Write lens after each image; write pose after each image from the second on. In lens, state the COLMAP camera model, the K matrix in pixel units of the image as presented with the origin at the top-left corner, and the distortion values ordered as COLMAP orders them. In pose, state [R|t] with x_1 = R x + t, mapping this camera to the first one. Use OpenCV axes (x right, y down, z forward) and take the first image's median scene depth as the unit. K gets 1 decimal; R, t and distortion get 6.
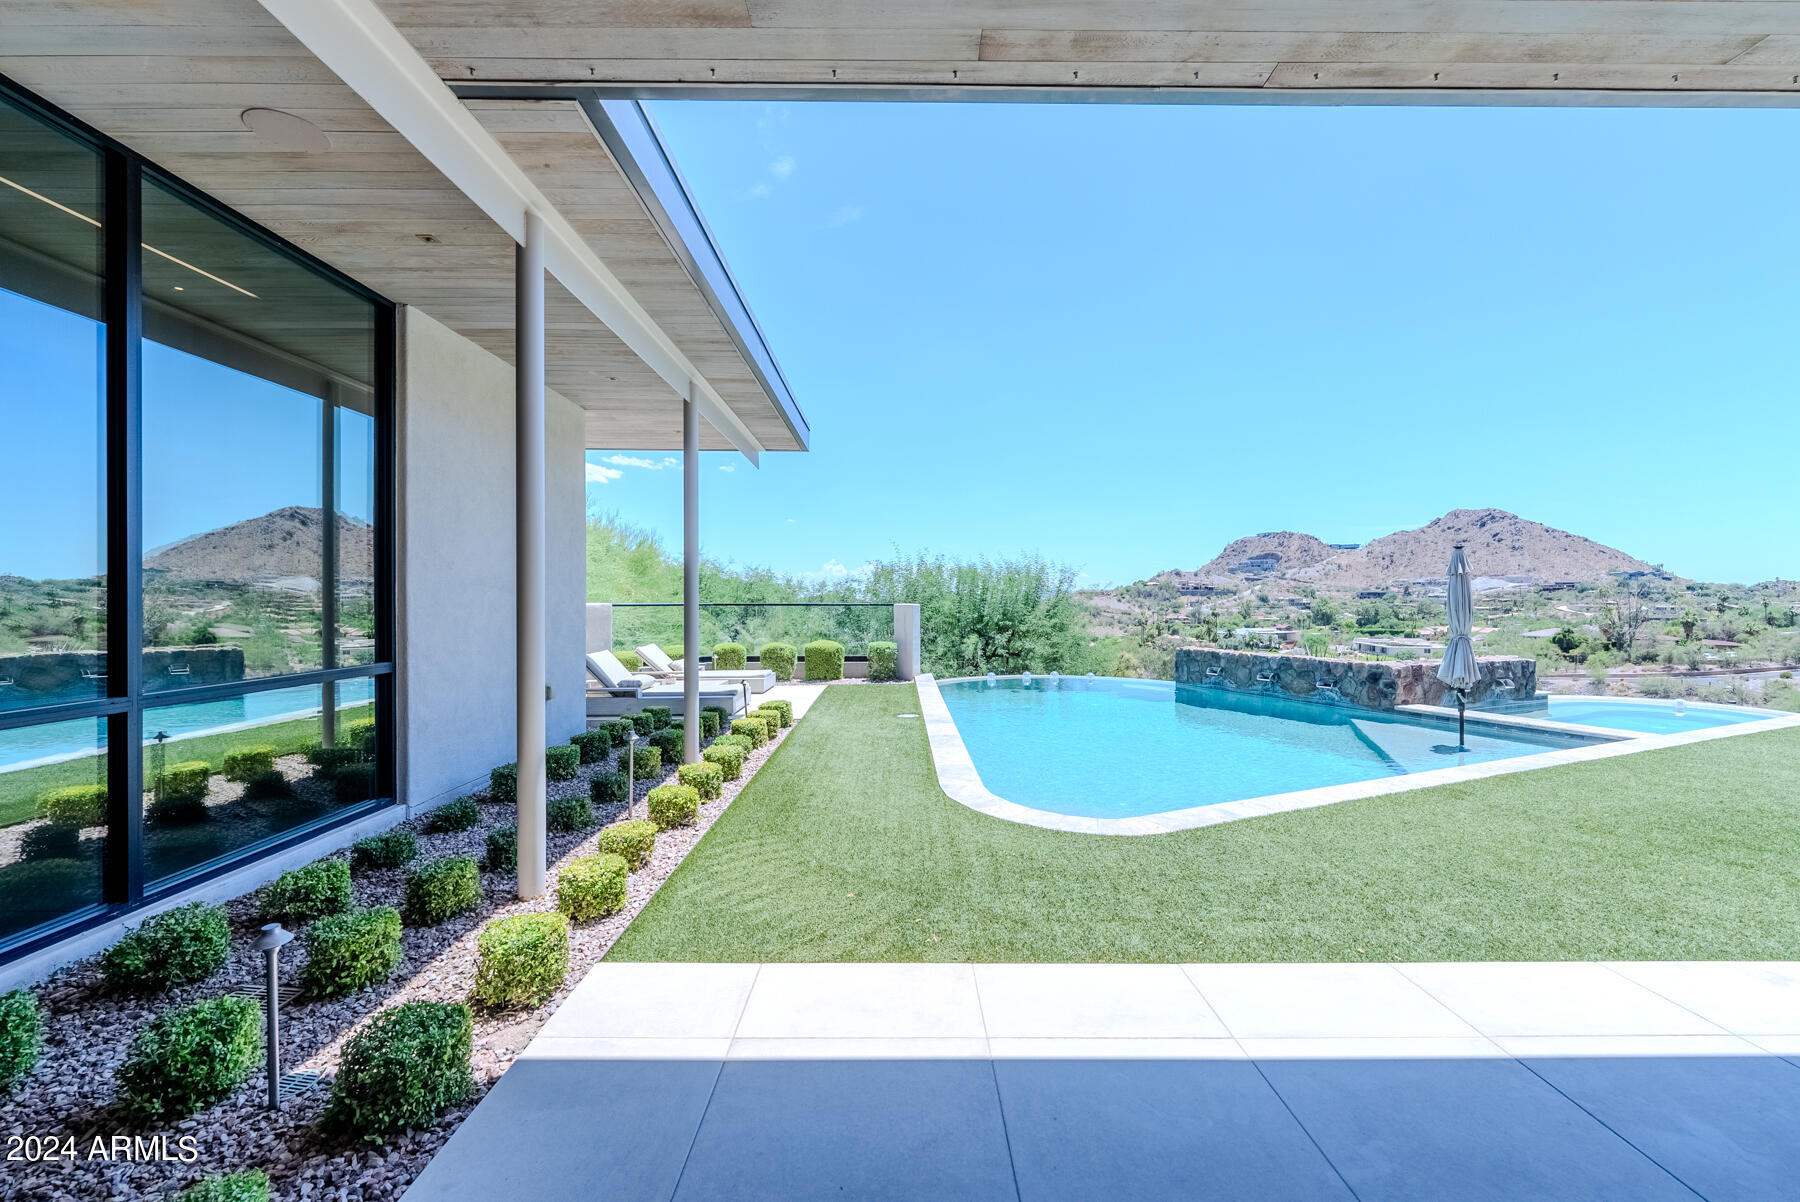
lens RADIAL K [[741.2, 0, 905.9], [0, 741.2, 600.5], [0, 0, 1]] dist [-0.001049, -0.000250]
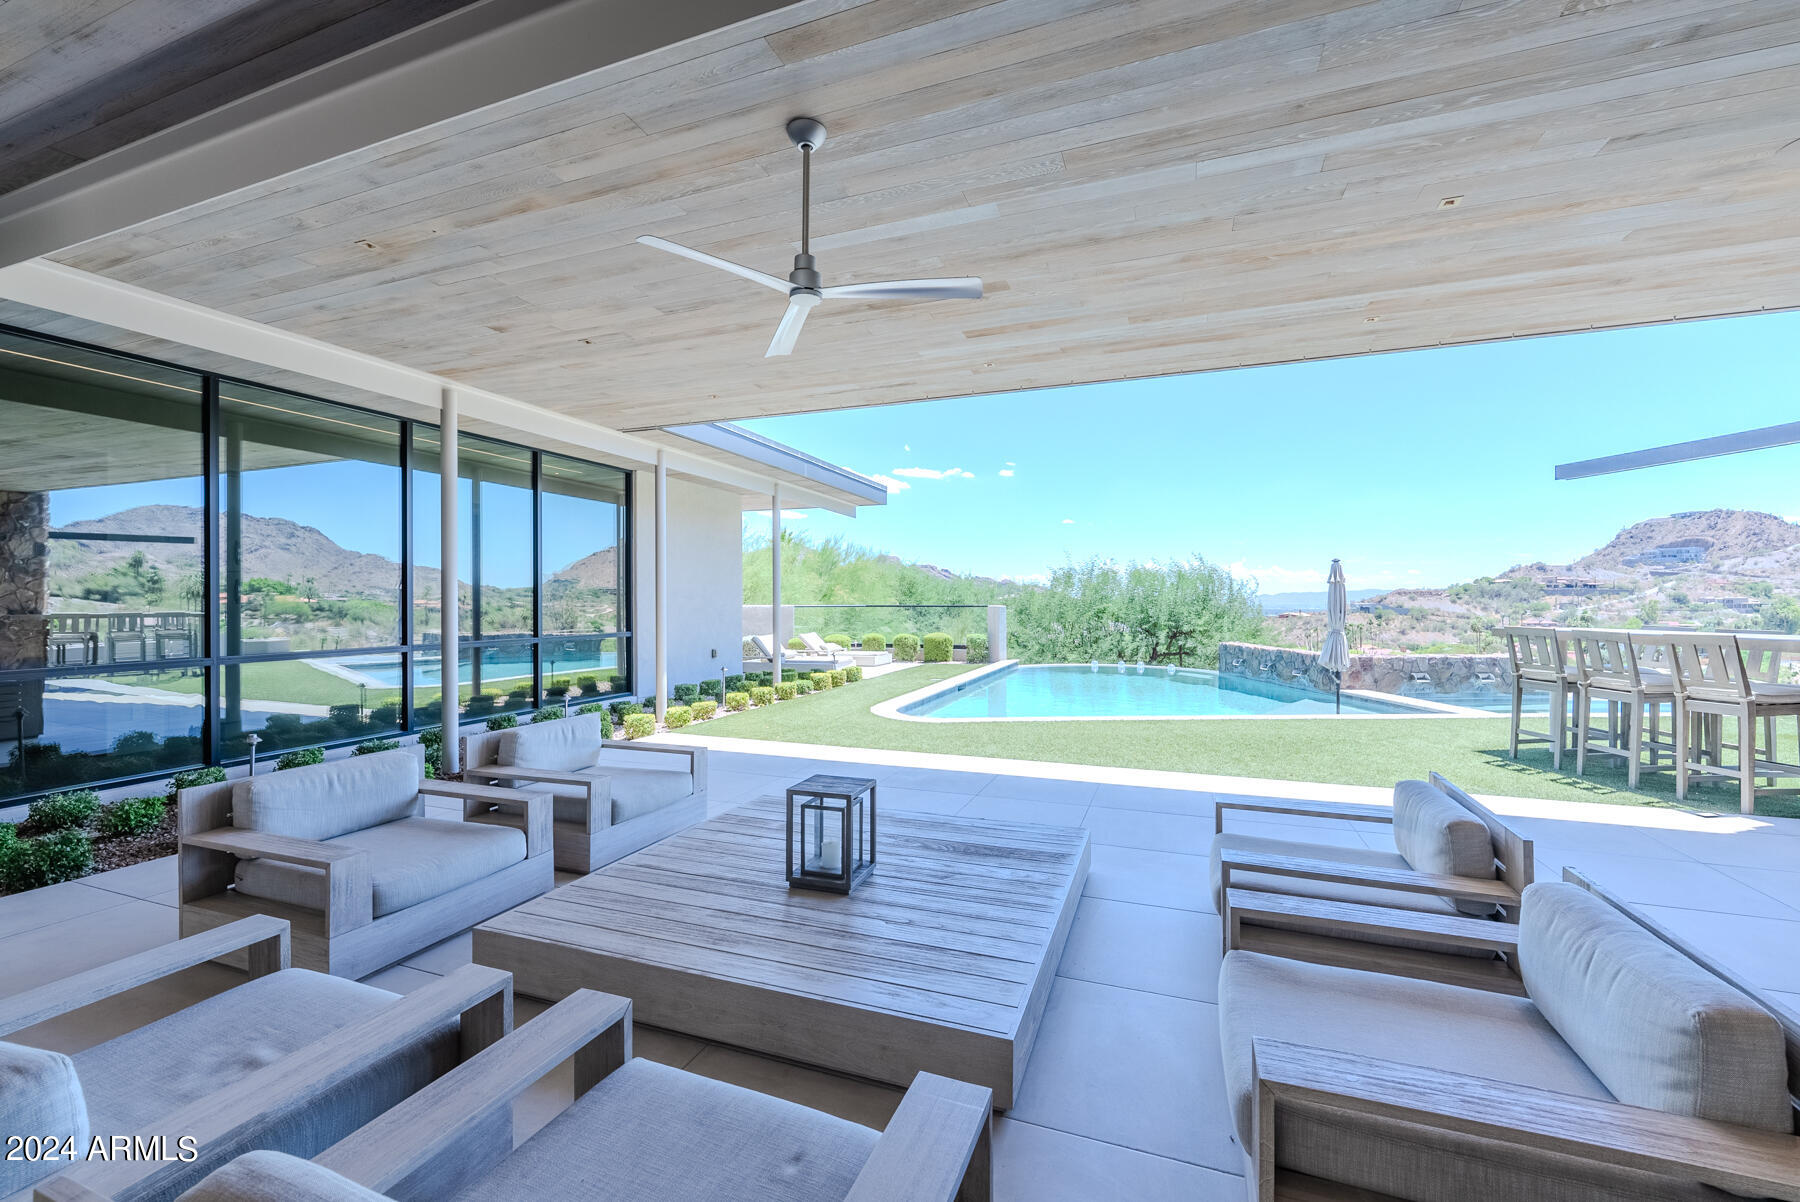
lens RADIAL K [[740.0, 0, 900.0], [0, 740.0, 601.0], [0, 0, 1]] dist [-0.000906, -0.000100]
pose [[0.933178, -0.001705, -0.359409, 0.319208], [0.001236, 0.999998, -0.001535, -0.001596], [0.359411, 0.000988, 0.933179, -0.290595]]
